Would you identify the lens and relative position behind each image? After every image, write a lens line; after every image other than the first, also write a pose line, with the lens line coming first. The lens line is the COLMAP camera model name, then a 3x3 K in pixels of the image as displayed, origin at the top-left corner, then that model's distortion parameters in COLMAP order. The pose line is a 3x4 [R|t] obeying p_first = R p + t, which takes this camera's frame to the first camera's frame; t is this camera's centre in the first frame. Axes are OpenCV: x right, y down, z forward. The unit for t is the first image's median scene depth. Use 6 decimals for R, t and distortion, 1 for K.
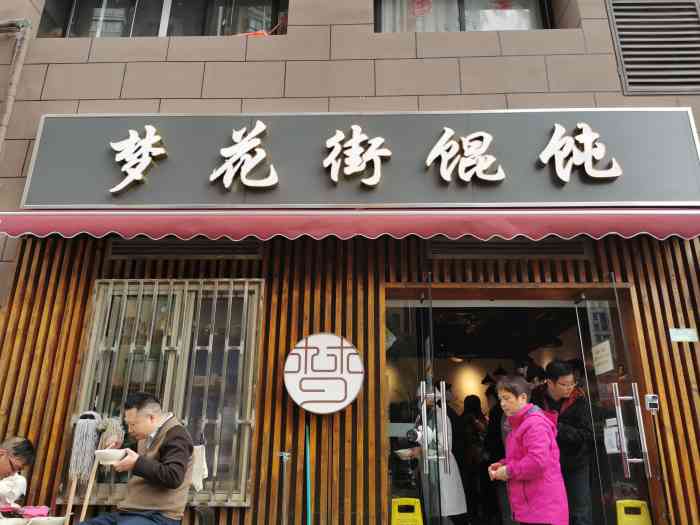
lens RADIAL K [[541.5, 0, 340.0], [0, 541.5, 262.4], [0, 0, 1]] dist [0.028398, -0.007505]
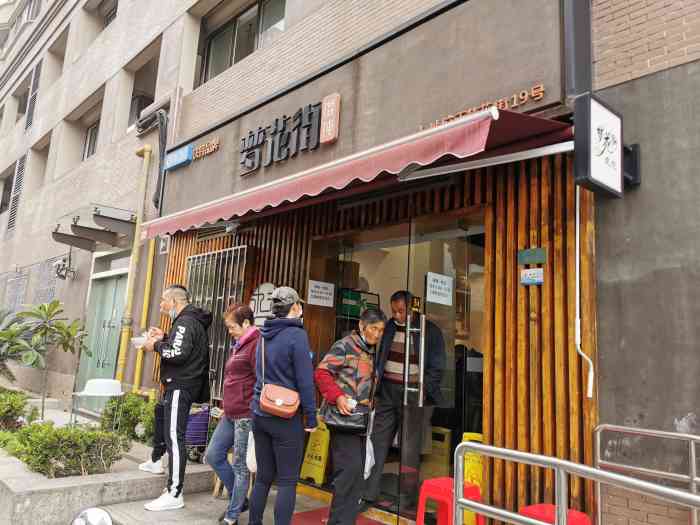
lens RADIAL K [[541.5, 0, 355.0], [0, 541.5, 264.3], [0, 0, 1]] dist [0.028398, -0.007505]
pose [[0.718731, -0.088415, -0.689644, 1.043416], [0.183207, 0.980911, 0.065177, 0.040500], [0.670717, -0.173193, 0.721209, 0.207270]]
